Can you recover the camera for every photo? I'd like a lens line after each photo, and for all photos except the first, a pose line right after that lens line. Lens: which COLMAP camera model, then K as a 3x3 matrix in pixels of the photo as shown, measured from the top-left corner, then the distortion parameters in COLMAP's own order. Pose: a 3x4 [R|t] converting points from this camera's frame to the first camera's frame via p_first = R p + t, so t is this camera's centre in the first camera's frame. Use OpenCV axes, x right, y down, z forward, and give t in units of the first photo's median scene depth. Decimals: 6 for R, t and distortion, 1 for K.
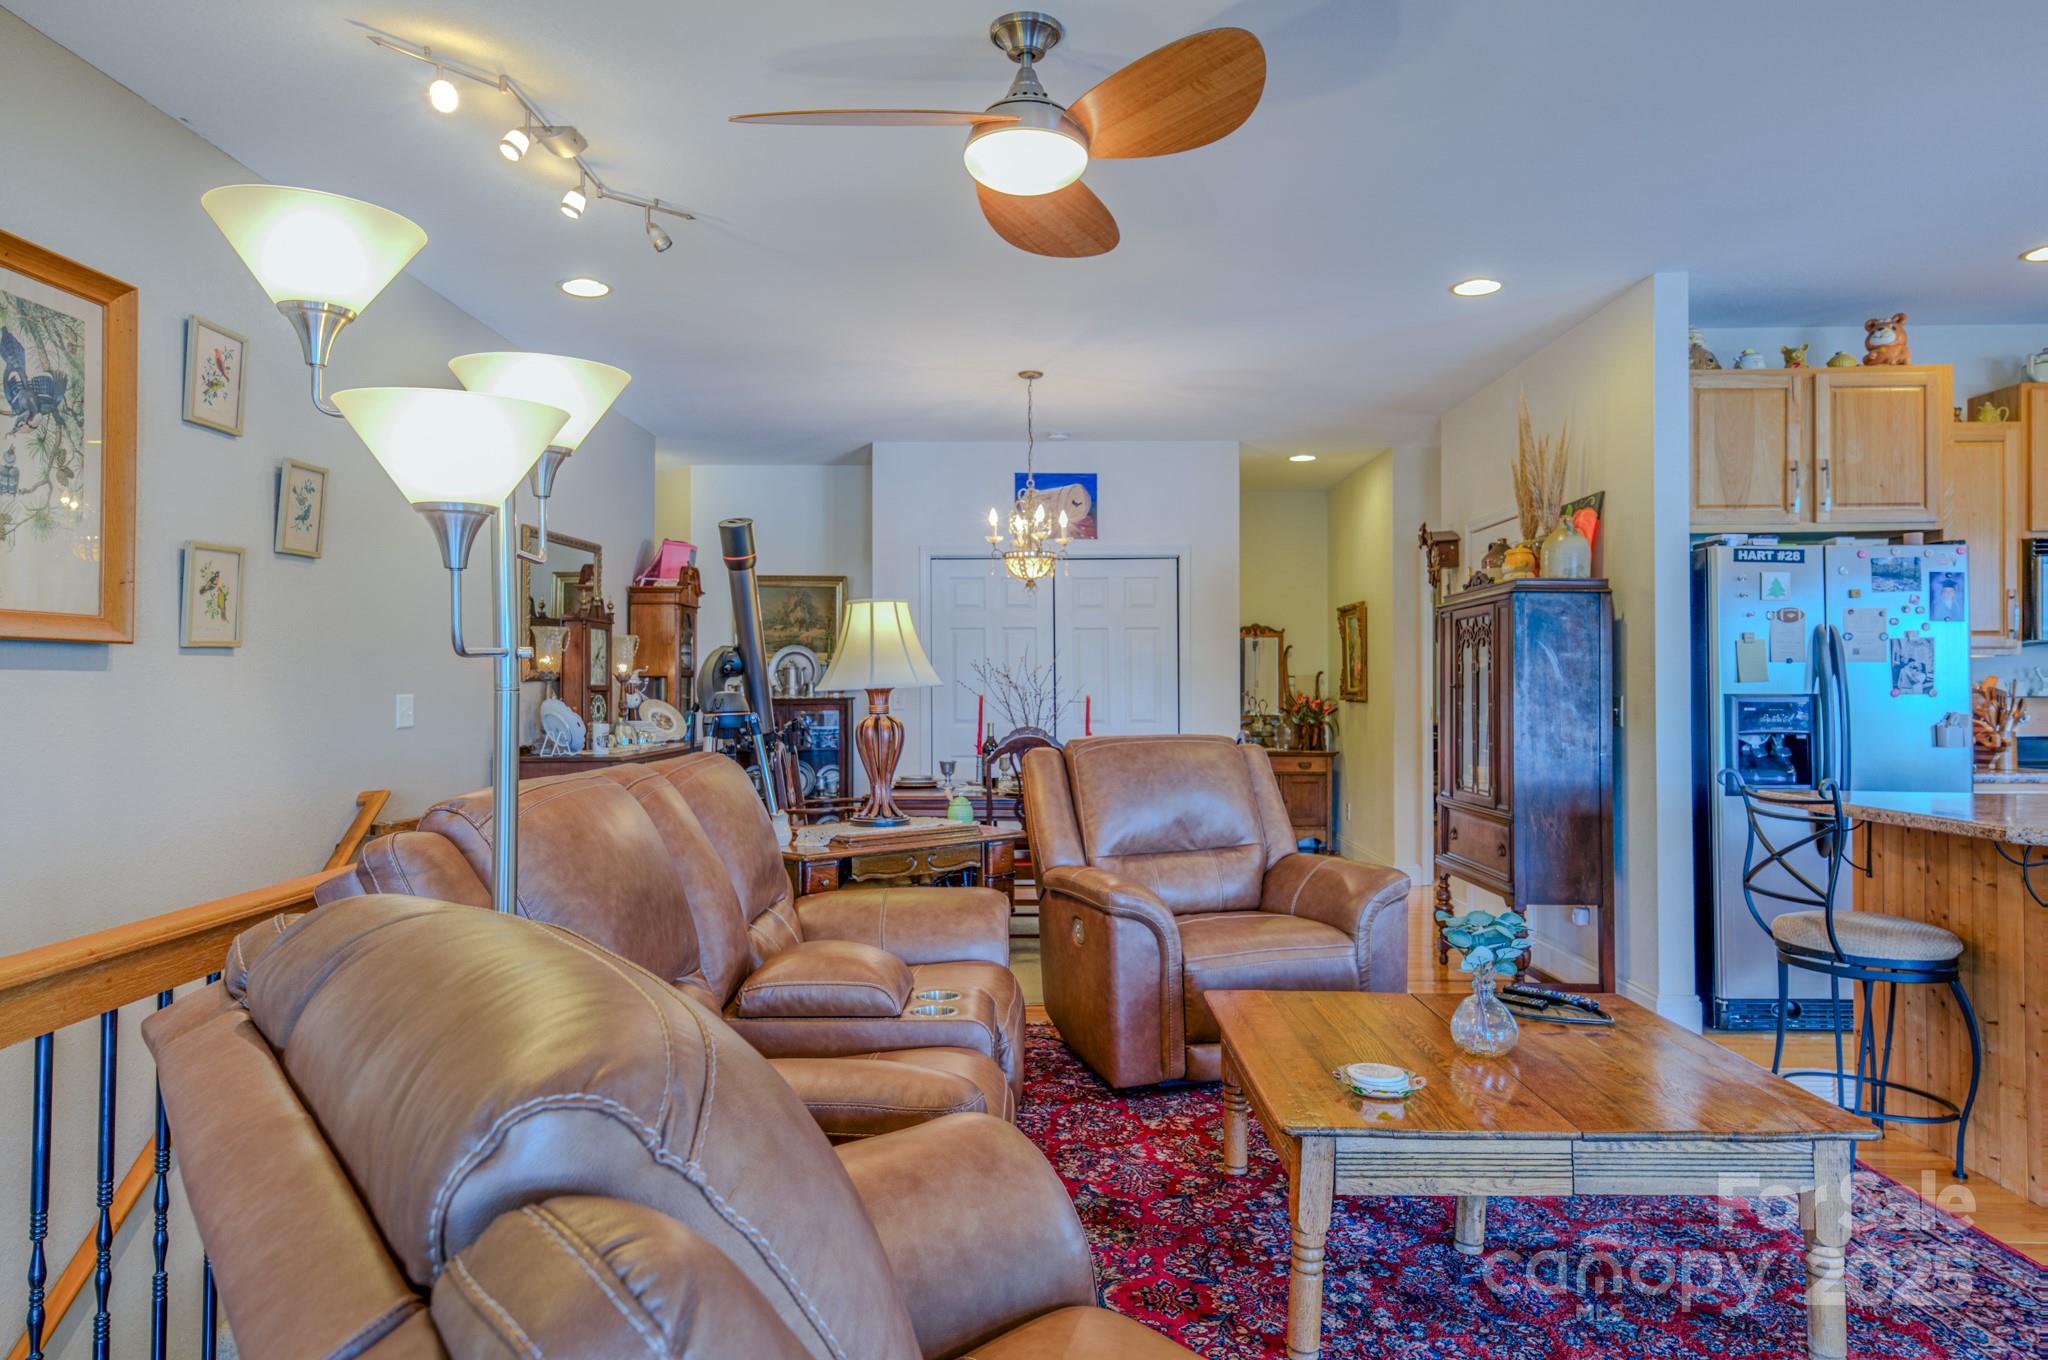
lens RADIAL K [[1332.2, 0, 1017.3], [0, 1332.2, 670.8], [0, 0, 1]] dist [0.028209, 0.000803]
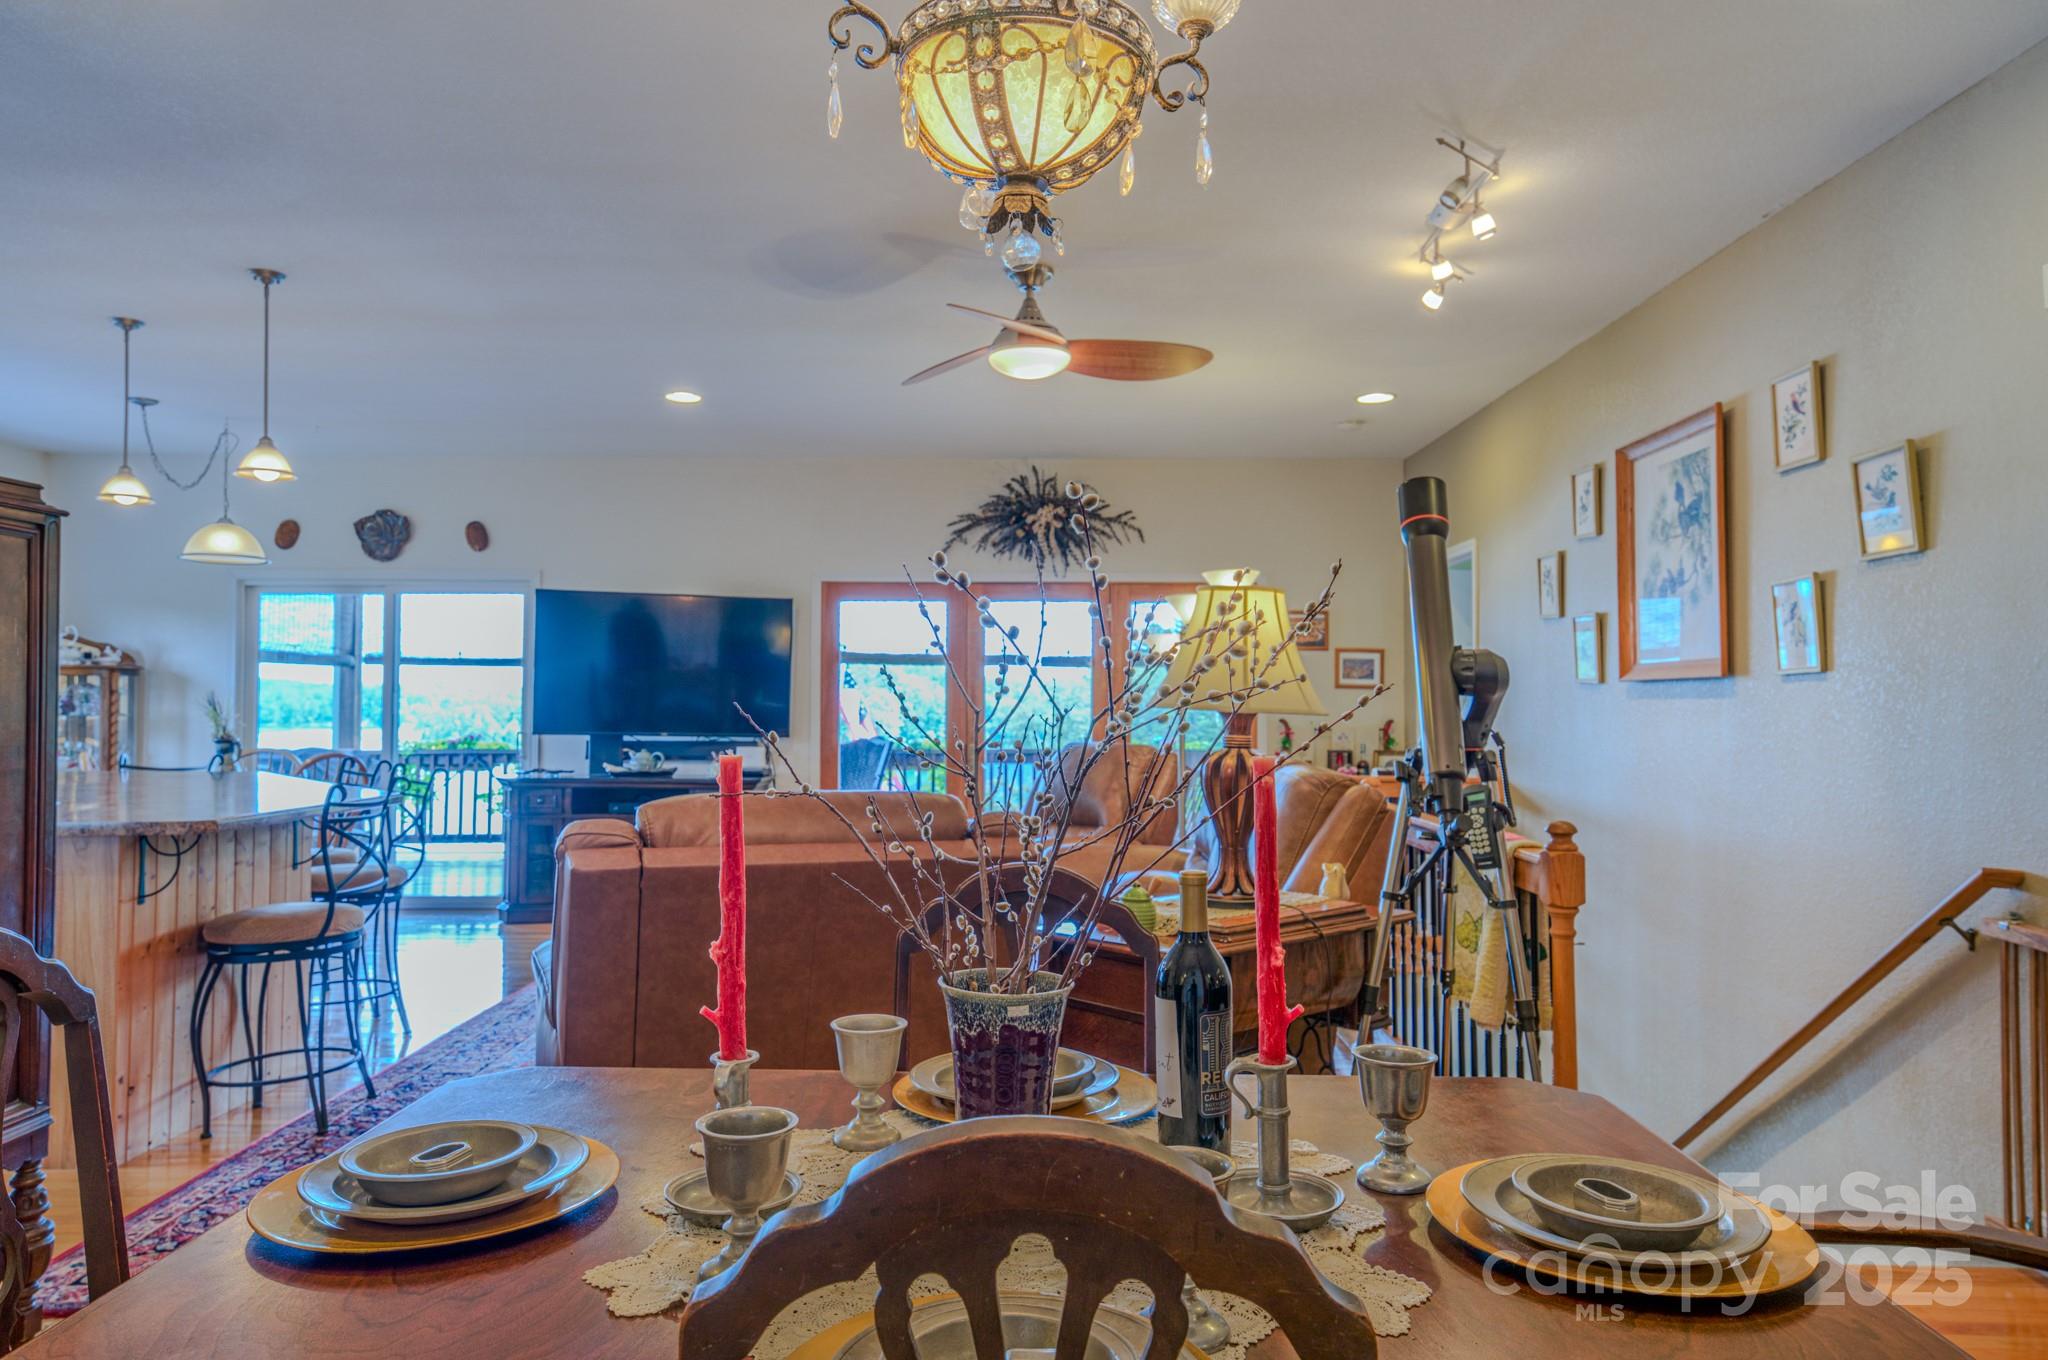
lens RADIAL K [[1332.2, 0, 1025.1], [0, 1332.2, 680.2], [0, 0, 1]] dist [0.028209, 0.000803]
pose [[-0.999988, -0.004810, -0.000836, 0.006171], [-0.004785, 0.999586, -0.028376, 0.015047], [0.000972, -0.028372, -0.999597, 1.541750]]
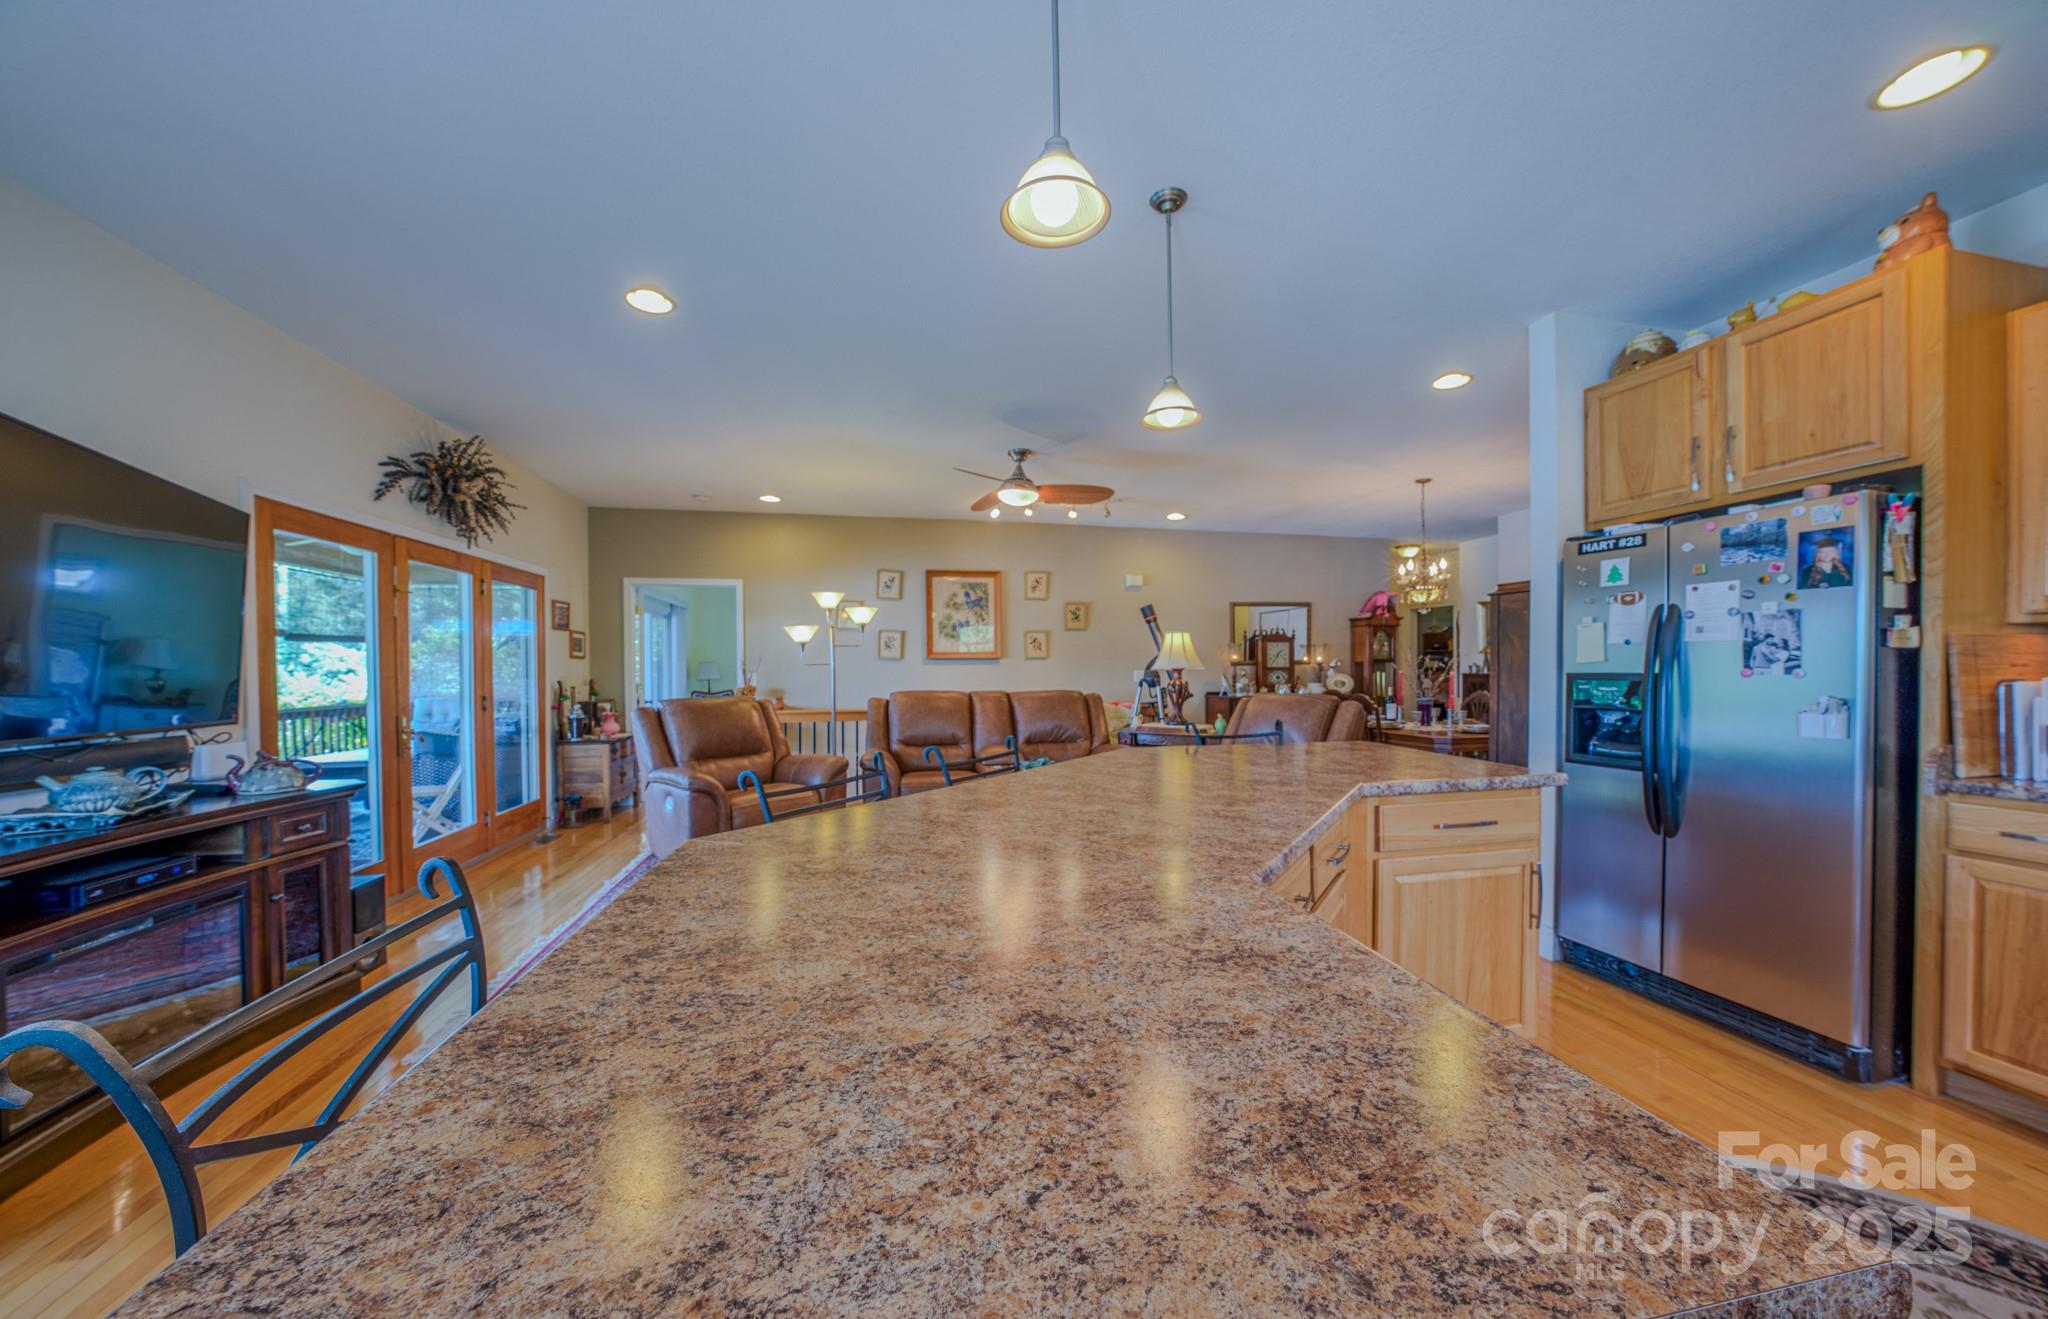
lens RADIAL K [[698.9, 0, 1022.9], [0, 698.9, 674.0], [0, 0, 1]] dist [-0.019400, 0.002183]
pose [[0.217083, 0.006832, -0.976129, 0.966224], [0.016213, 0.999812, 0.010603, 0.004138], [0.976019, -0.018128, 0.216931, 0.407295]]
